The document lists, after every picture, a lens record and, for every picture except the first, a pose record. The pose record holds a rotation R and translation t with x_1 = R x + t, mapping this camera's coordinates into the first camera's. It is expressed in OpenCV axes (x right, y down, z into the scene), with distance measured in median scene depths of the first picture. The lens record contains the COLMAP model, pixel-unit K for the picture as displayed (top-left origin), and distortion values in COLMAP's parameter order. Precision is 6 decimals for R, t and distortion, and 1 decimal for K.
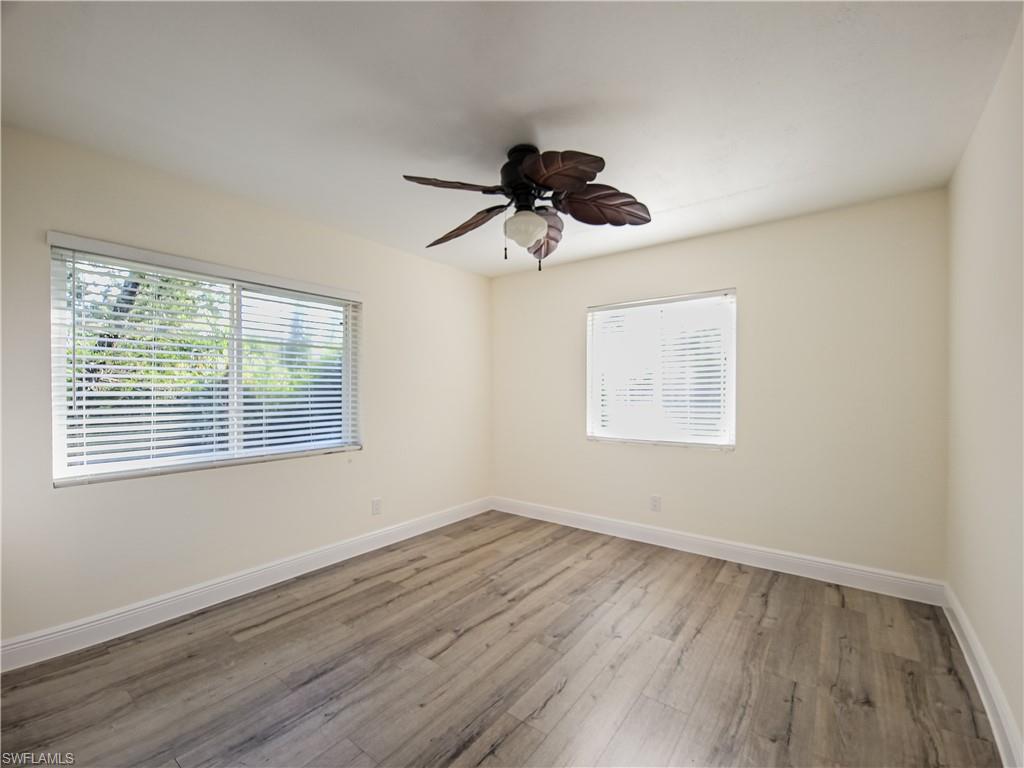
lens RADIAL K [[442.2, 0, 509.6], [0, 442.2, 388.5], [0, 0, 1]] dist [0.001600, 0.000618]
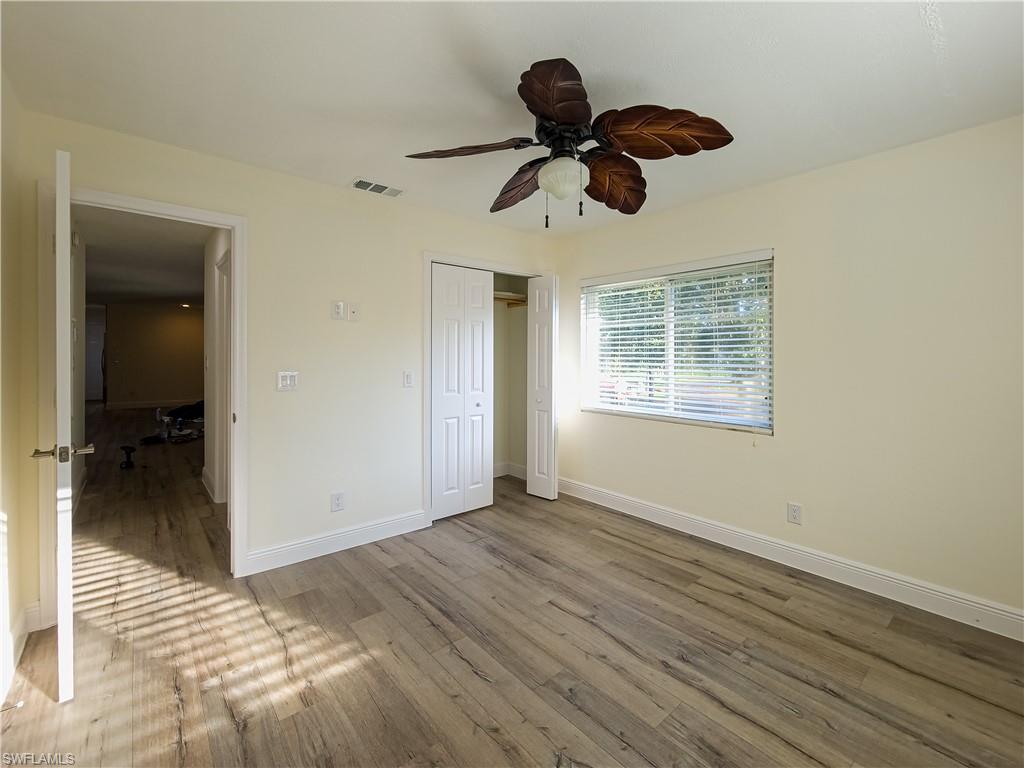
lens RADIAL K [[442.2, 0, 526.4], [0, 442.2, 356.3], [0, 0, 1]] dist [0.001600, 0.000618]
pose [[-0.209197, -0.000560, -0.977873, 0.745402], [0.002224, 0.999997, -0.001049, -0.013965], [0.977871, -0.002394, -0.209196, 0.932418]]
